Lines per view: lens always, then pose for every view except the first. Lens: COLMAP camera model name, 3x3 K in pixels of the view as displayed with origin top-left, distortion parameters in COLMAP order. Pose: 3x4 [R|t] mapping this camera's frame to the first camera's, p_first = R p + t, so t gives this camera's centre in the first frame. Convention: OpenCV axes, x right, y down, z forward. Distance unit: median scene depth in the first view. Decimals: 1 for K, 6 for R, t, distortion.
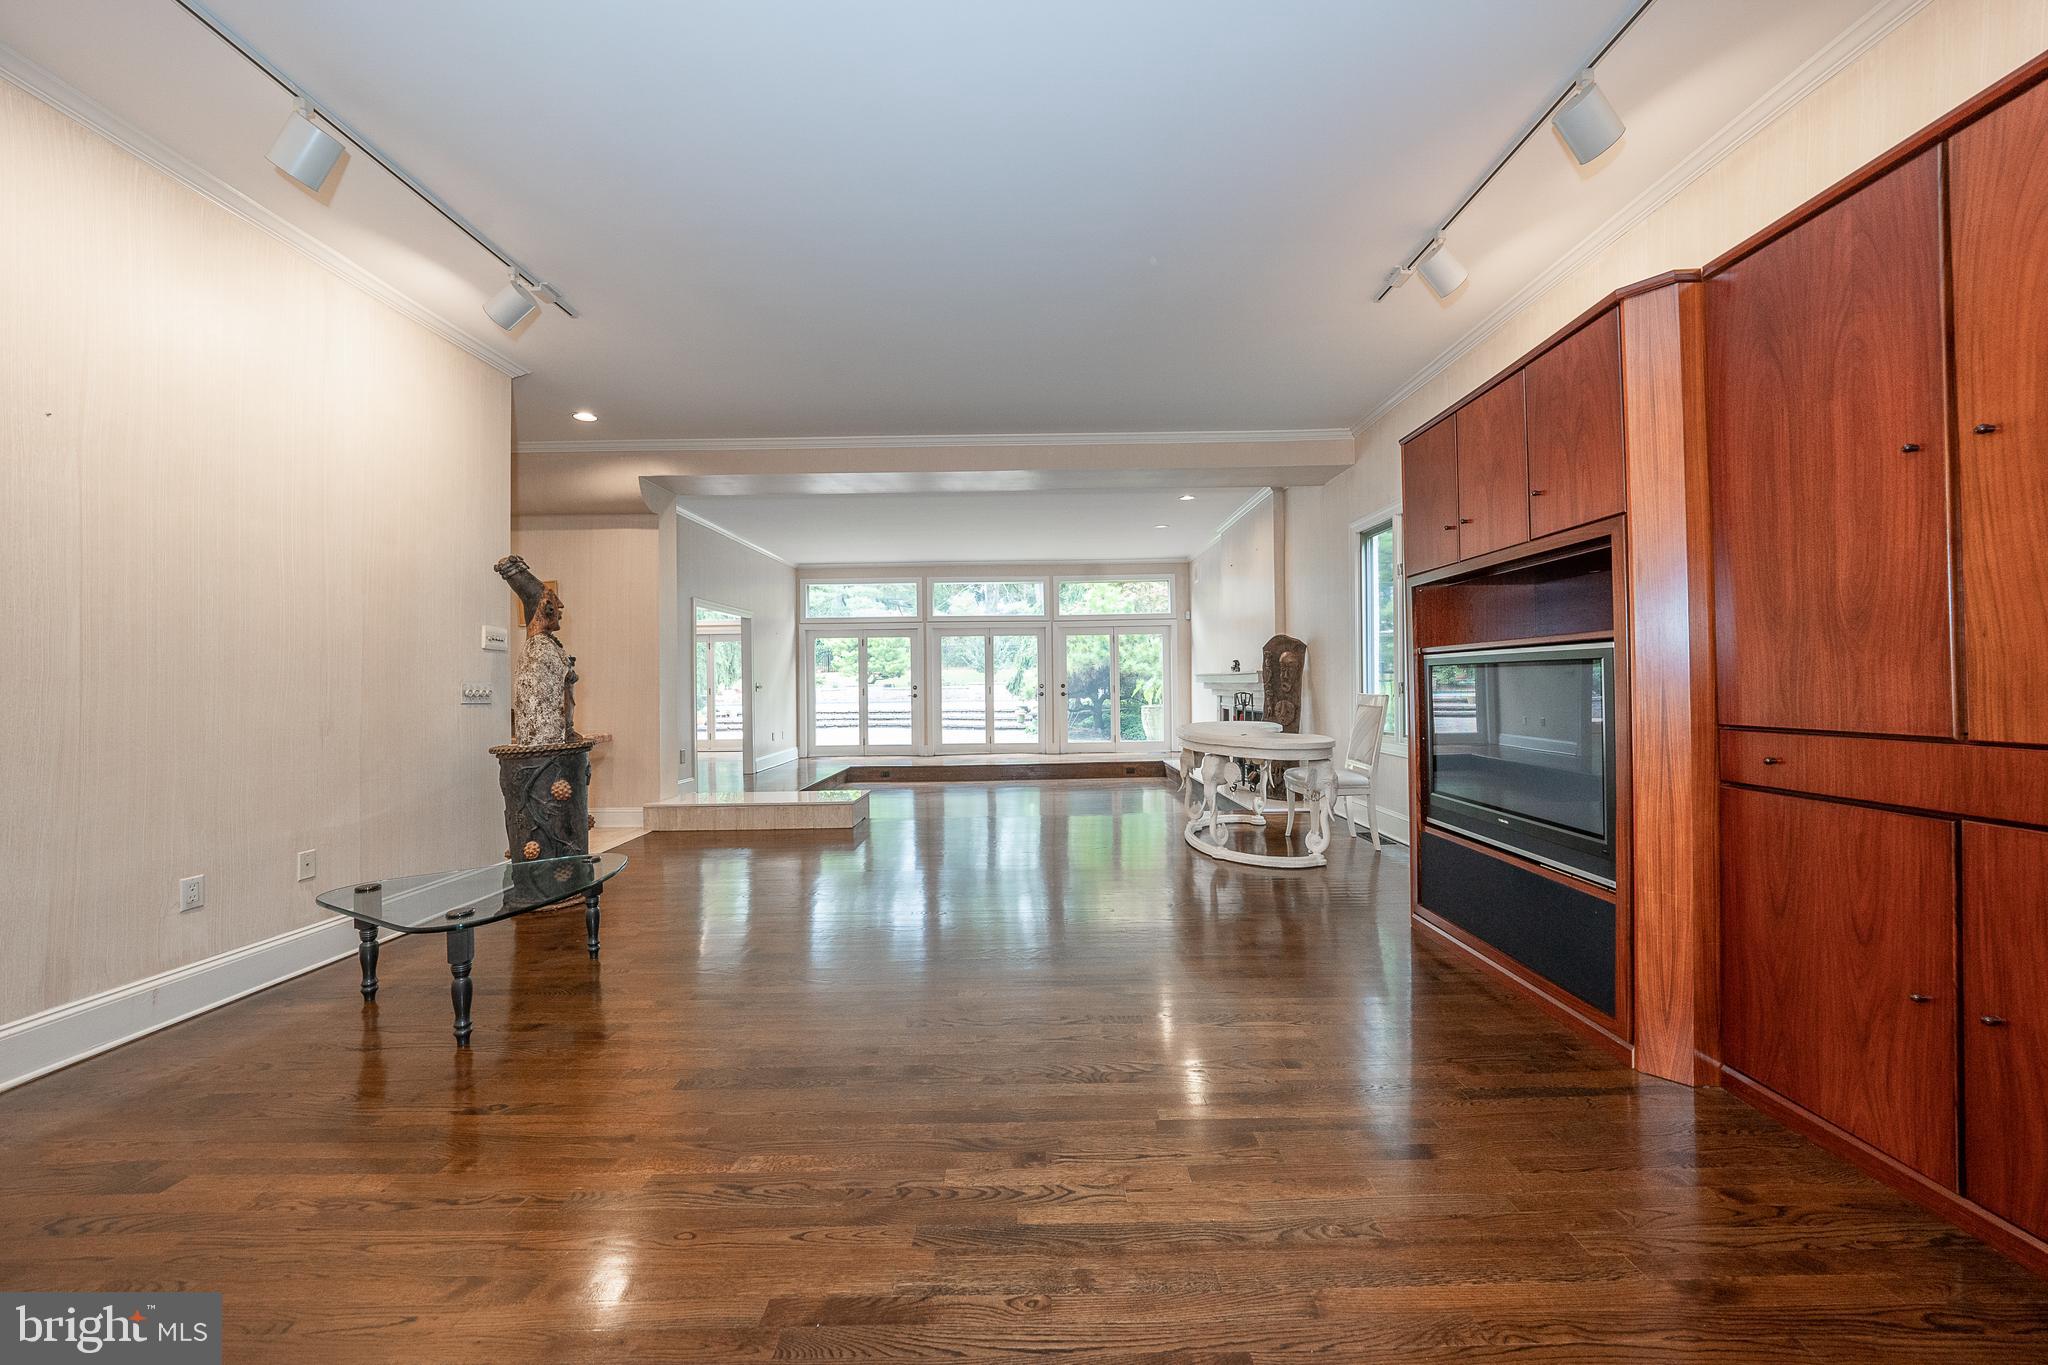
lens RADIAL K [[713.2, 0, 1029.0], [0, 713.2, 678.4], [0, 0, 1]] dist [-0.024792, 0.004562]
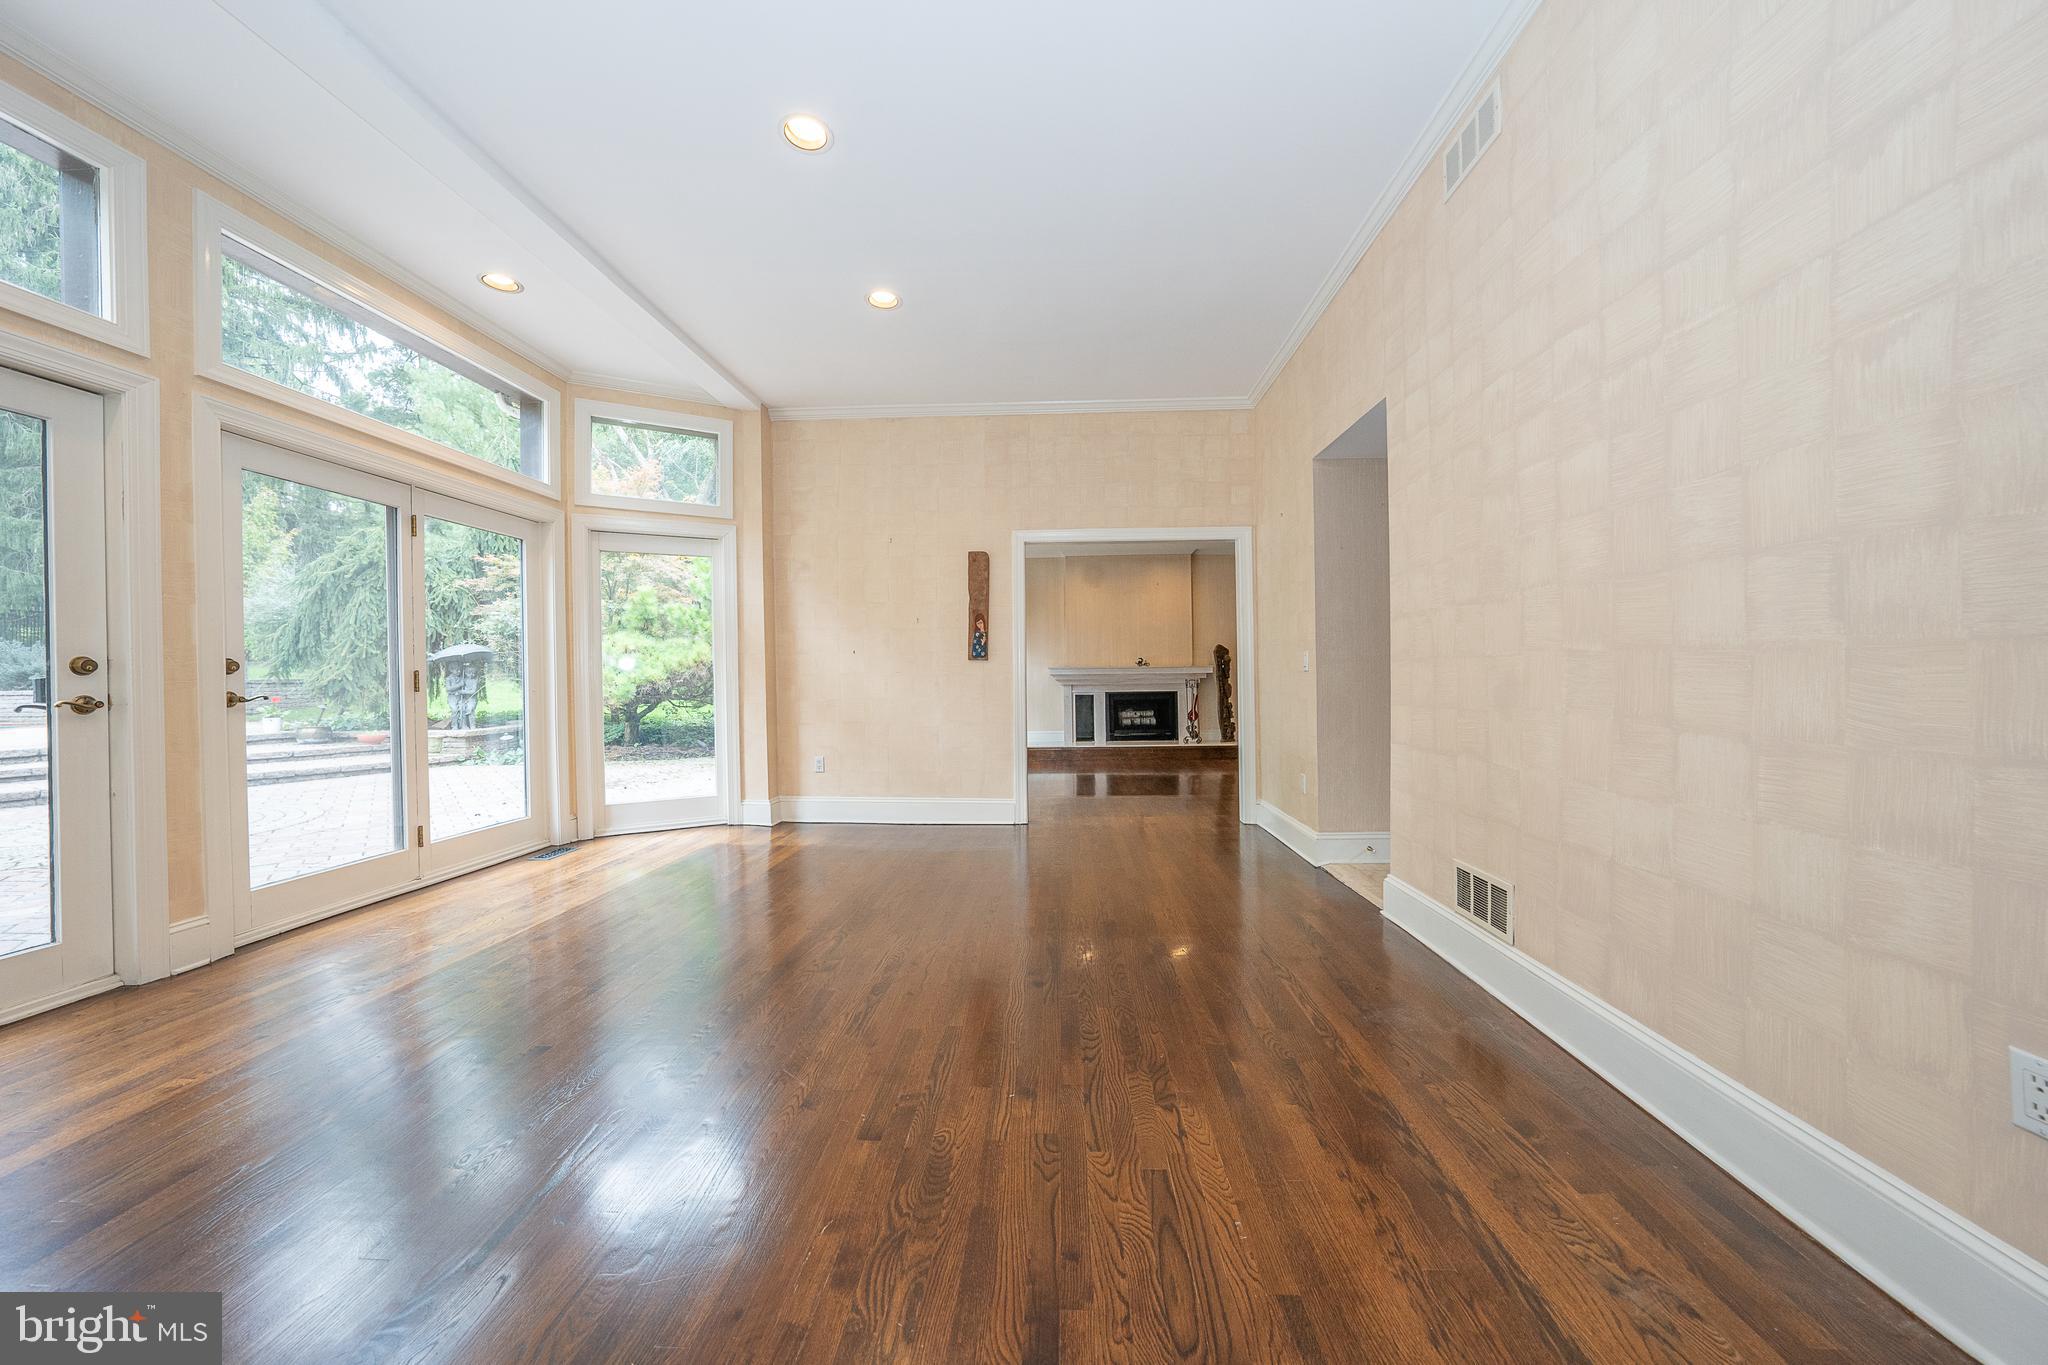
lens RADIAL K [[713.2, 0, 1031.9], [0, 713.2, 681.5], [0, 0, 1]] dist [-0.024792, 0.004562]
pose [[0.047647, 0.010362, 0.998810, -0.791515], [0.004699, 0.999933, -0.010598, 0.024715], [-0.998853, 0.005198, 0.047595, 0.806241]]
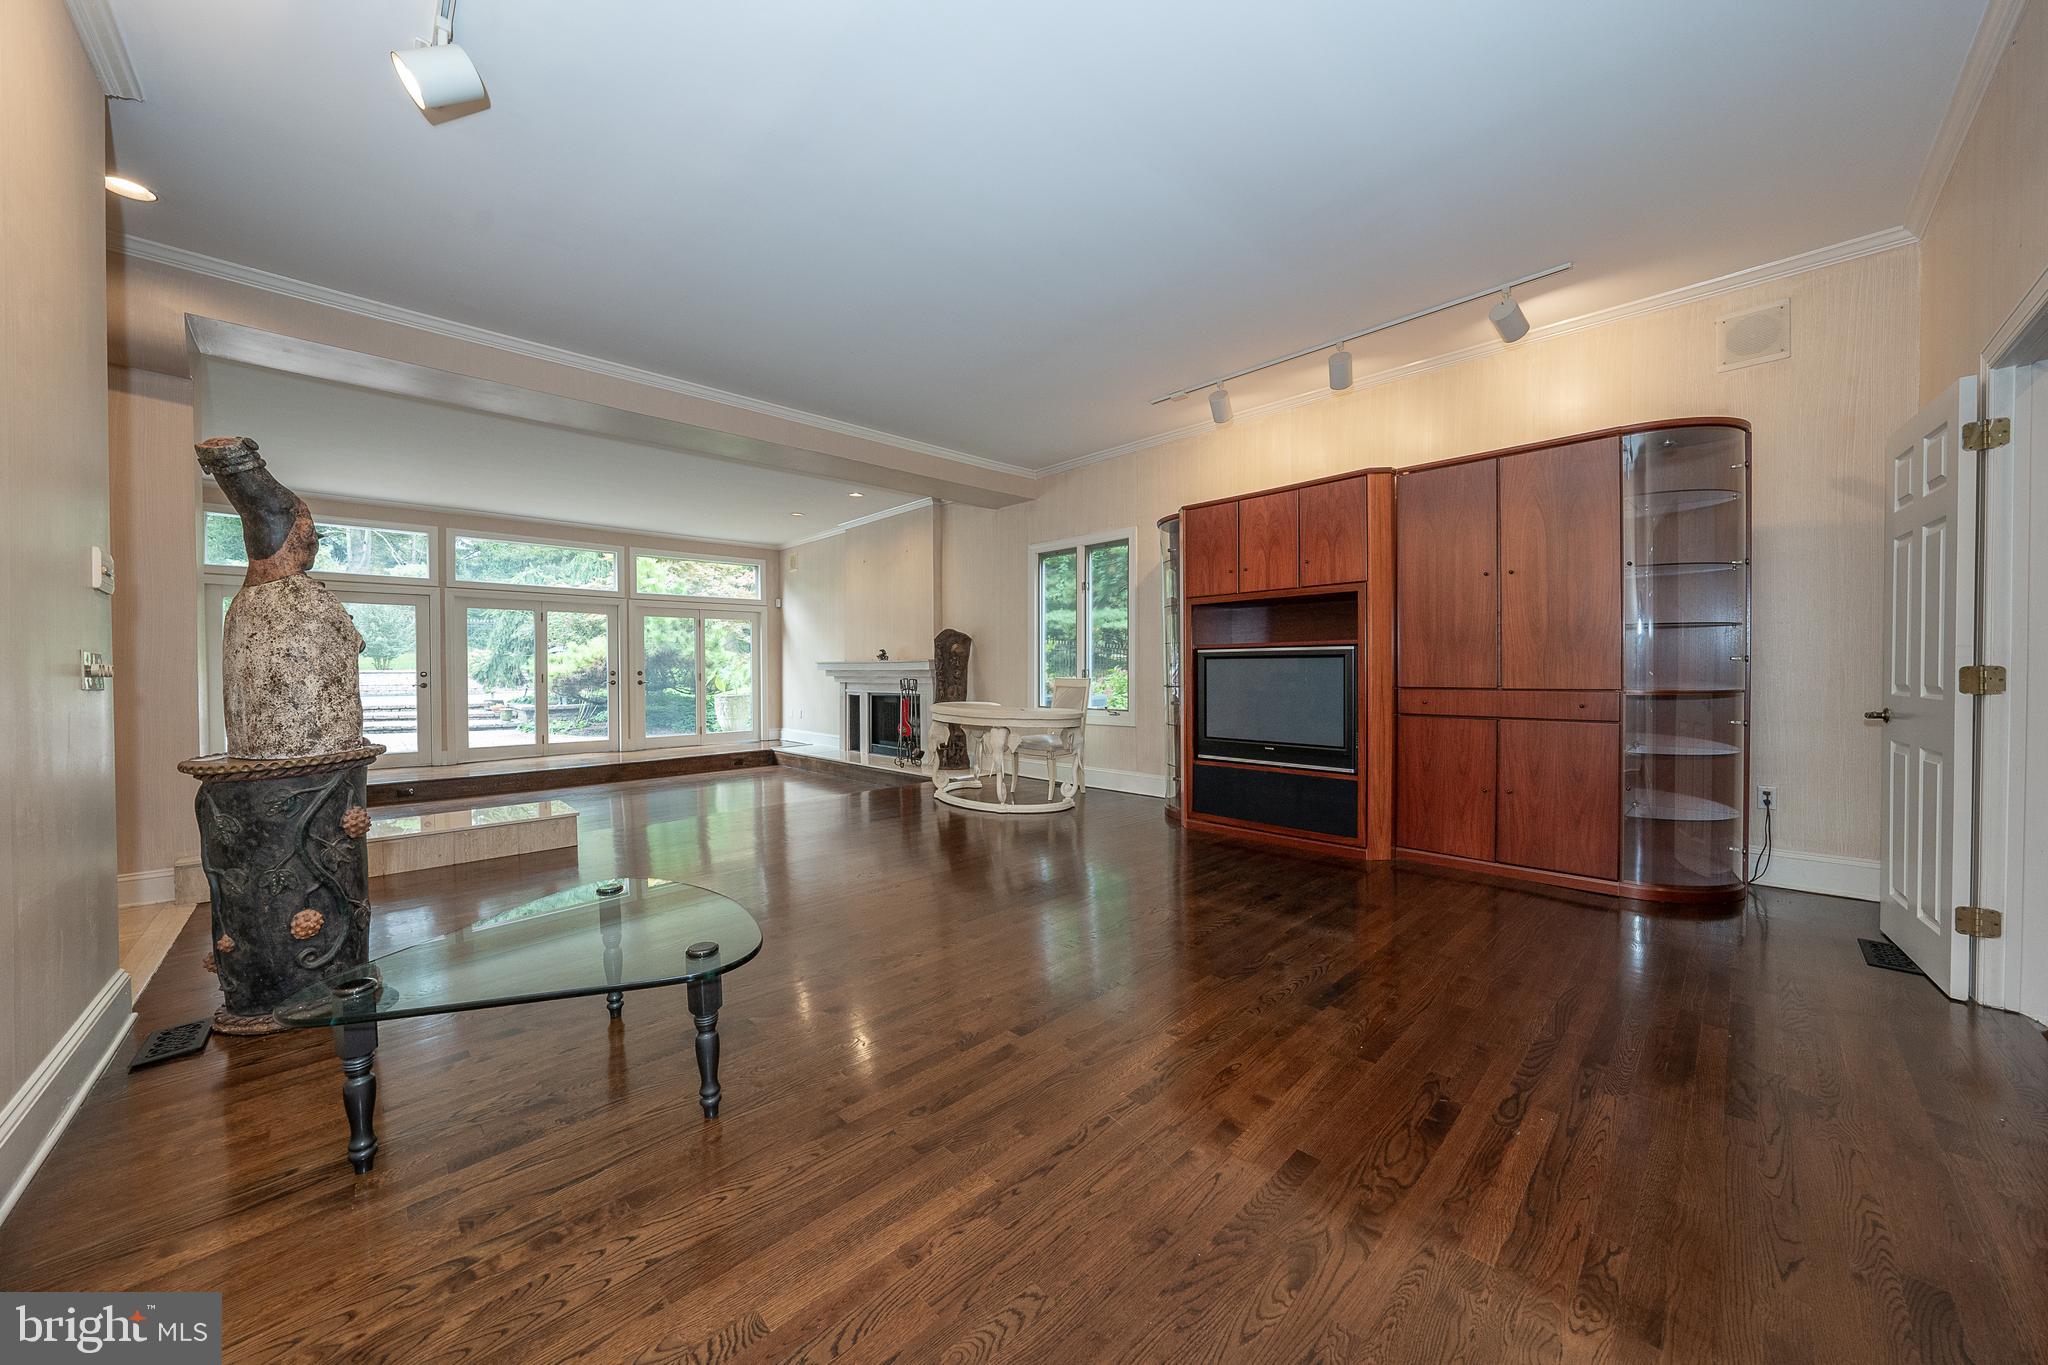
lens RADIAL K [[713.2, 0, 1032.3], [0, 713.2, 678.8], [0, 0, 1]] dist [-0.024792, 0.004562]
pose [[0.717741, 0.000674, 0.696310, -0.214222], [-0.008992, 0.999925, 0.008301, 0.005563], [-0.696252, -0.012219, 0.717693, 0.037556]]
